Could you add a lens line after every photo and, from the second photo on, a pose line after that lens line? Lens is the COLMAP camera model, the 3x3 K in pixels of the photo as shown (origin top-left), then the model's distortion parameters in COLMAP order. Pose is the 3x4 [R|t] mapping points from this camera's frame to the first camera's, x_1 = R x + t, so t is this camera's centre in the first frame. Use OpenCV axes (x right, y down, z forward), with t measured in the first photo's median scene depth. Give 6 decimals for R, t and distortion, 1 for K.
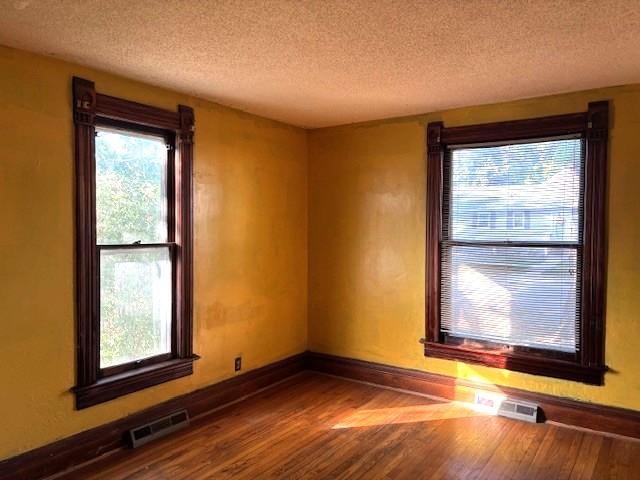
lens RADIAL K [[483.9, 0, 320.0], [0, 483.9, 240.0], [0, 0, 1]] dist [0.001231, -0.070001]
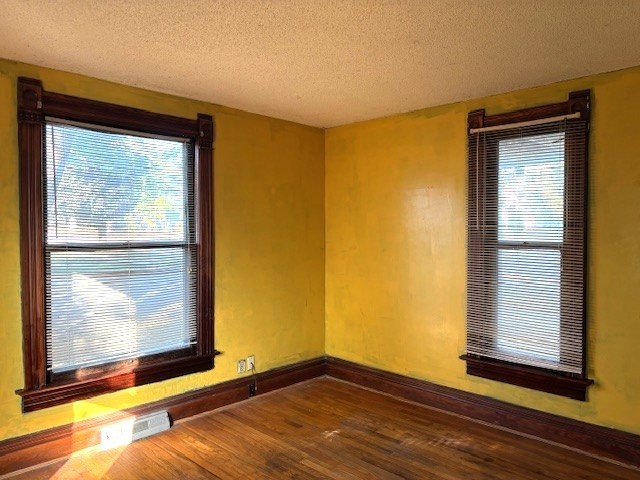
lens RADIAL K [[483.9, 0, 320.0], [0, 483.9, 240.0], [0, 0, 1]] dist [0.001231, -0.070001]
pose [[0.103756, -0.026545, 0.994248, -0.479326], [0.017747, 0.999534, 0.024834, -0.020420], [-0.994444, 0.015069, 0.104179, 0.588136]]
